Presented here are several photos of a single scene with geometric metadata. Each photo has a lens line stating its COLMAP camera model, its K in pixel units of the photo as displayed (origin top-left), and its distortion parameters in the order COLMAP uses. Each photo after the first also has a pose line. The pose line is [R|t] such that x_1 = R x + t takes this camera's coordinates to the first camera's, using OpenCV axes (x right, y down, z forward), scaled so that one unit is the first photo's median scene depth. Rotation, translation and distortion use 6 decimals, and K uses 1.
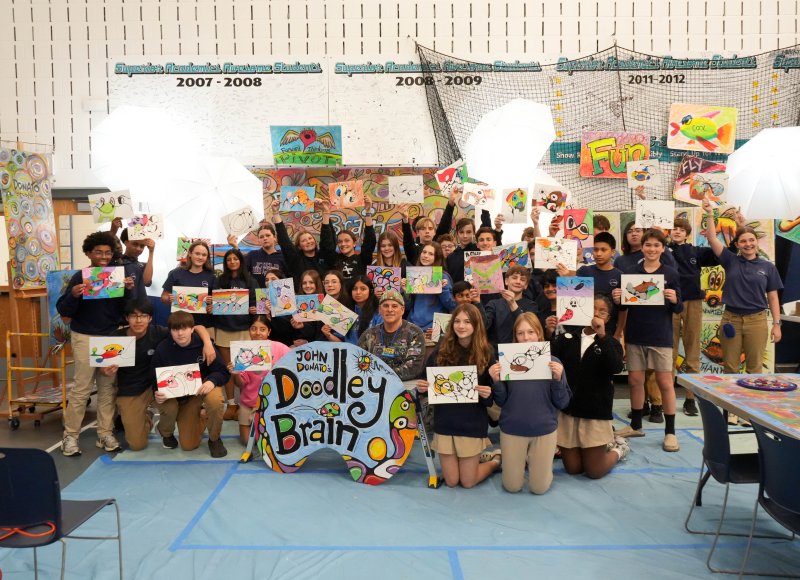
lens RADIAL K [[781.6, 0, 410.0], [0, 781.6, 288.1], [0, 0, 1]] dist [0.063003, 0.001570]
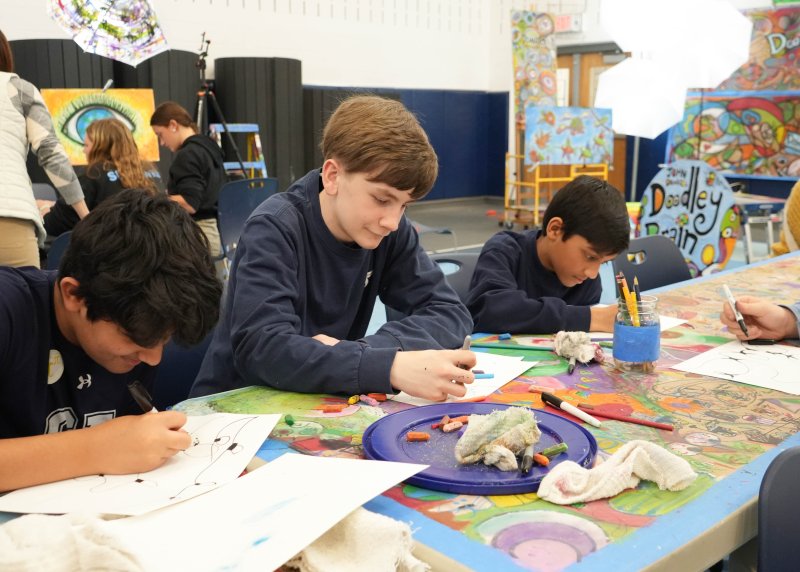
lens RADIAL K [[856.3, 0, 400.0], [0, 856.3, 286.0], [0, 0, 1]] dist [-0.000411, -0.023254]
pose [[0.708238, 0.140685, -0.691814, 0.488339], [-0.044851, 0.986930, 0.154783, 0.076067], [0.704547, -0.078595, 0.705291, -0.186097]]
